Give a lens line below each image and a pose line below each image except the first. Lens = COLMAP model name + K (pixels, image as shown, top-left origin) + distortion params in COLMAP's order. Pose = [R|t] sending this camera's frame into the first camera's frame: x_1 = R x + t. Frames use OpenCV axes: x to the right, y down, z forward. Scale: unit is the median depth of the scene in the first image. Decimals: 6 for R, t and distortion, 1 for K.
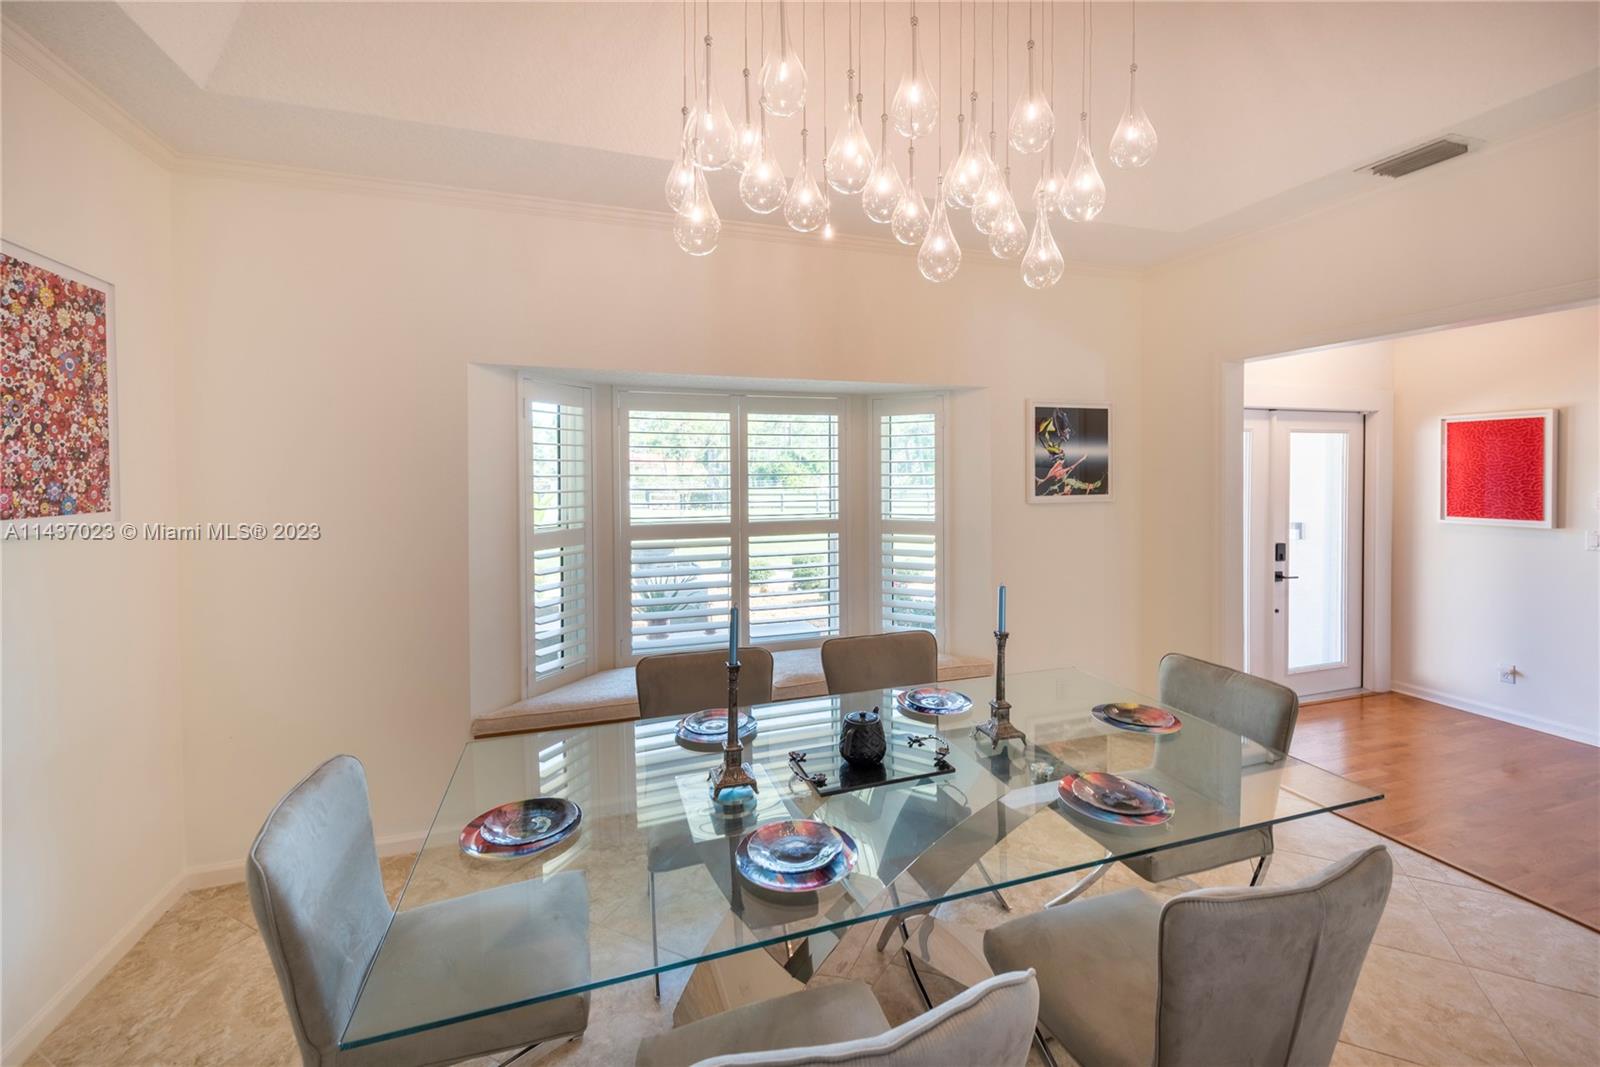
lens RADIAL K [[665.6, 0, 804.3], [0, 665.6, 490.3], [0, 0, 1]] dist [0.015768, -0.000350]
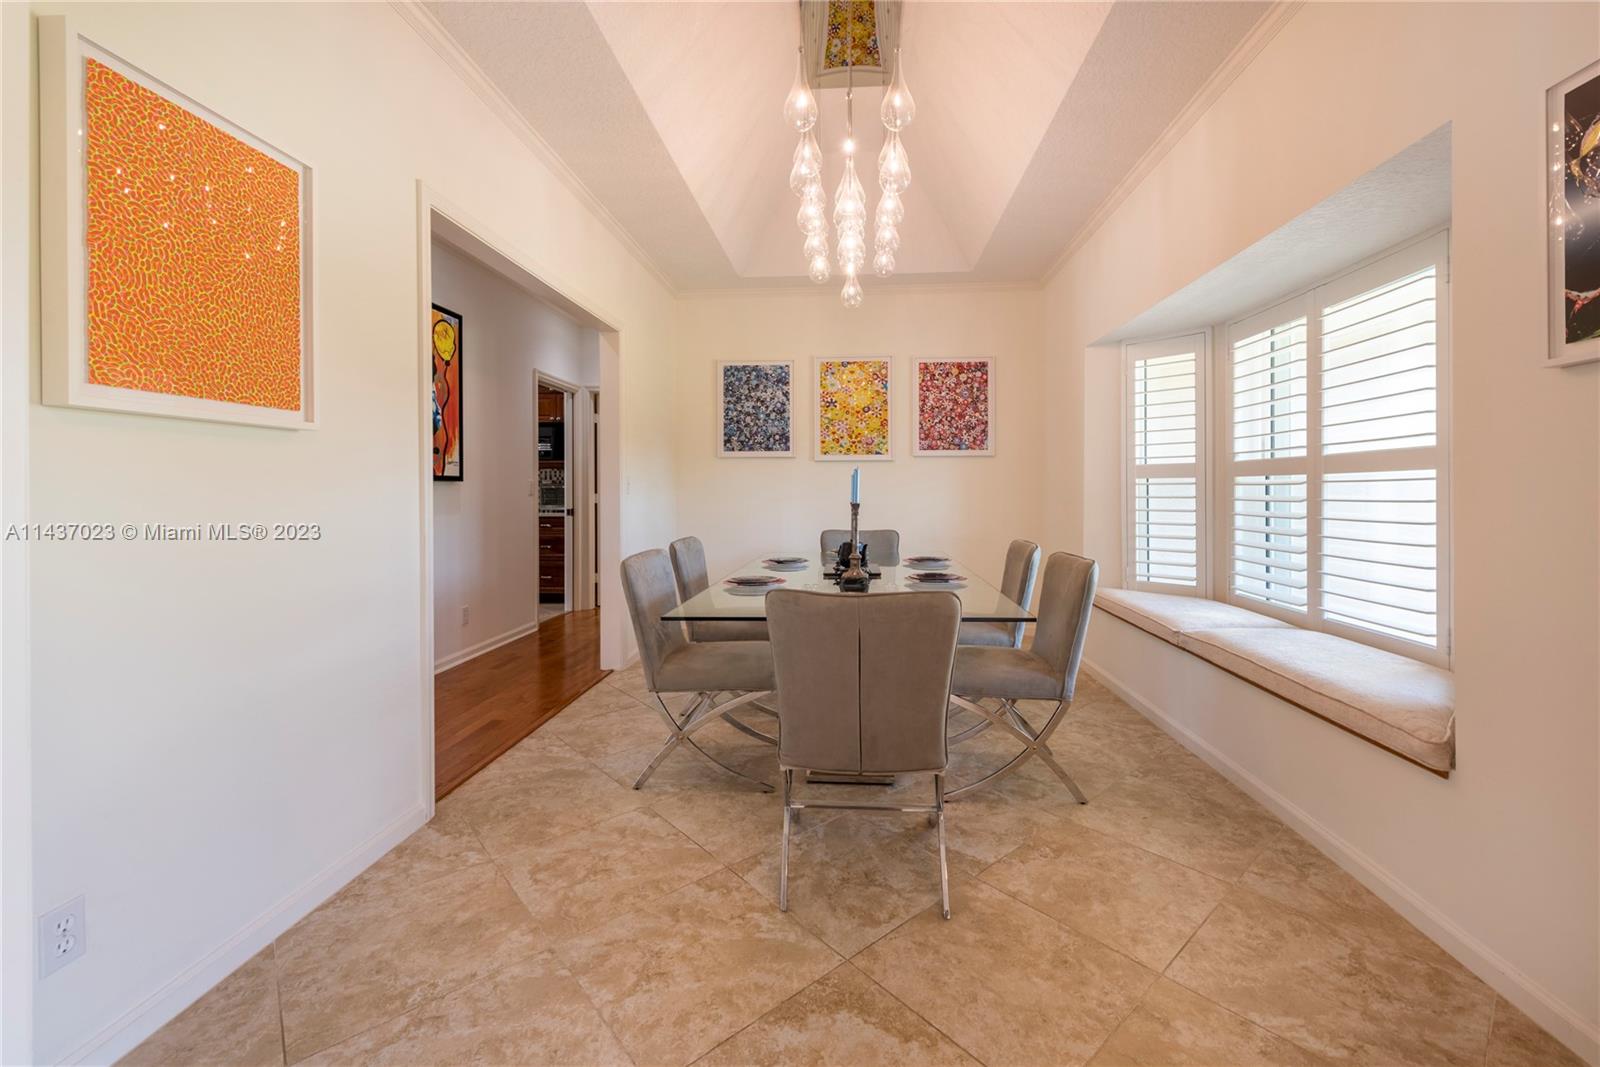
lens RADIAL K [[665.6, 0, 804.3], [0, 665.6, 490.3], [0, 0, 1]] dist [0.015768, -0.000350]
pose [[-0.390606, 0.003567, -0.920551, 1.553425], [-0.023203, 0.999637, 0.013718, 0.169980], [0.920265, 0.026718, -0.390382, 1.414342]]
